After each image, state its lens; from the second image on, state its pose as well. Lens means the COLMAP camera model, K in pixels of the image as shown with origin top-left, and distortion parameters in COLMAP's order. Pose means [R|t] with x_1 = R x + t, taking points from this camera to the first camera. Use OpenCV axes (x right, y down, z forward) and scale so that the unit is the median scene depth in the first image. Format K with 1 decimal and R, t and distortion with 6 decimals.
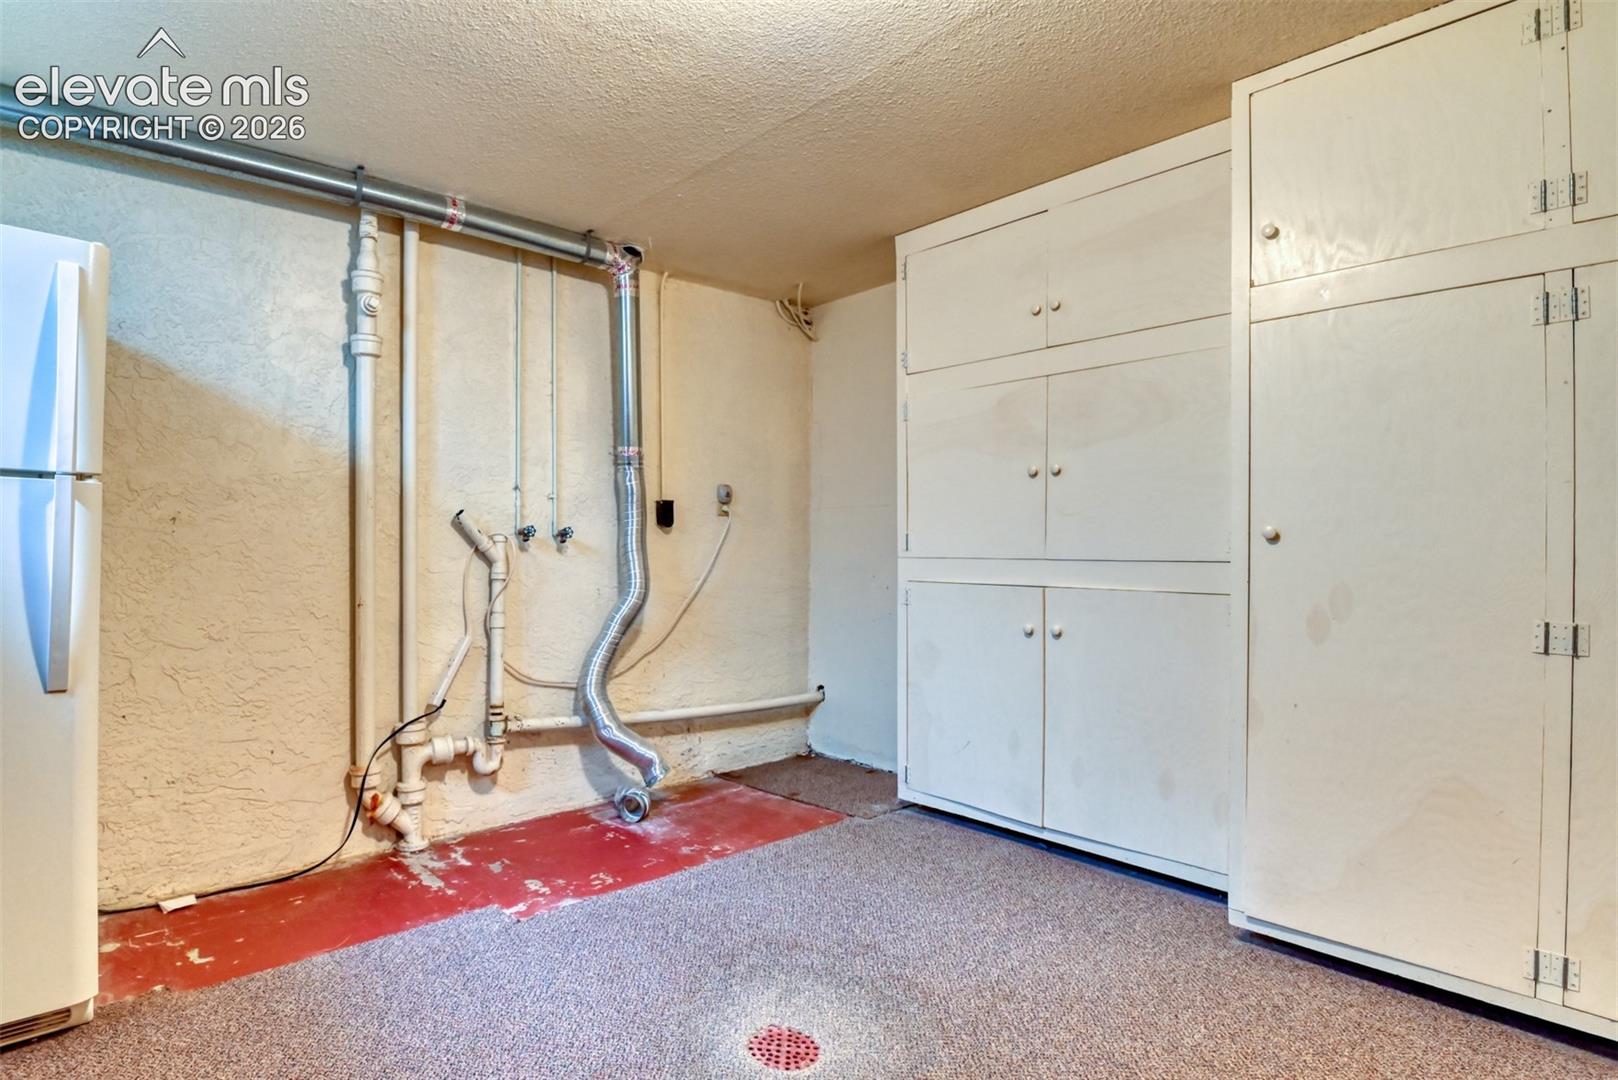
lens RADIAL K [[793.2, 0, 818.2], [0, 793.2, 545.0], [0, 0, 1]] dist [-0.028090, 0.000288]
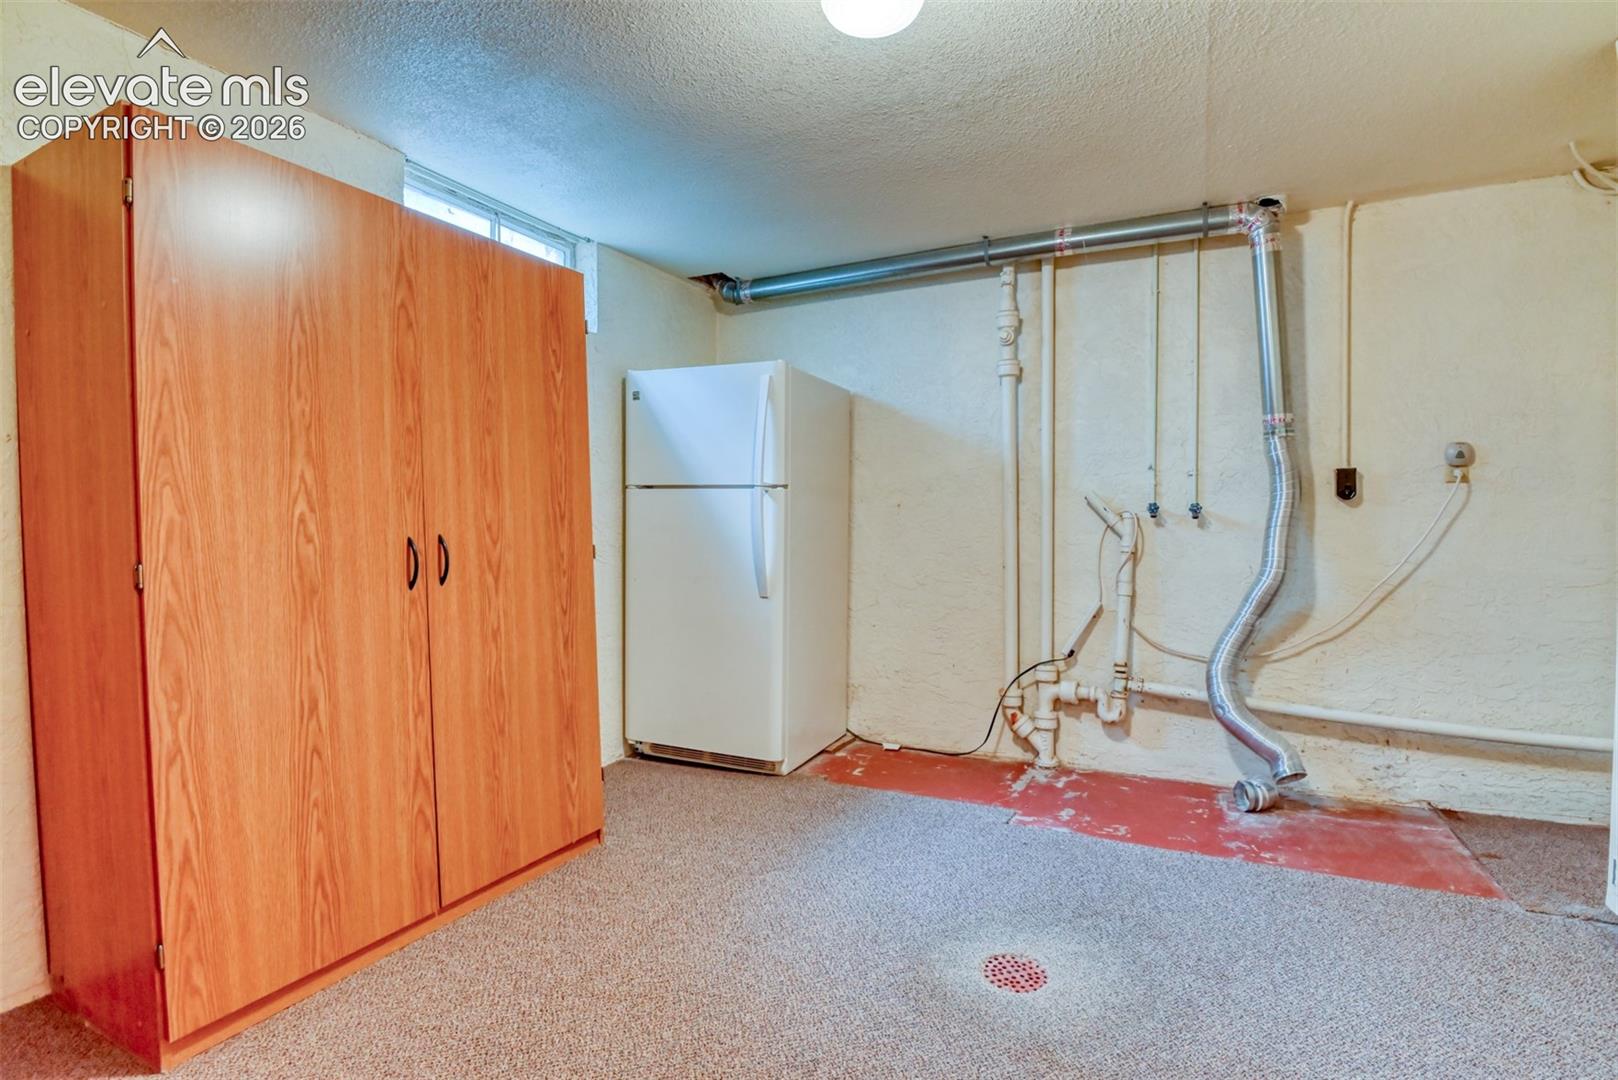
lens RADIAL K [[789.8, 0, 811.3], [0, 789.8, 545.8], [0, 0, 1]] dist [-0.032841, -0.000222]
pose [[0.392181, 0.025502, -0.919535, 0.432748], [0.003598, 0.999565, 0.029257, 0.000943], [0.919881, -0.014783, 0.391919, 0.158636]]
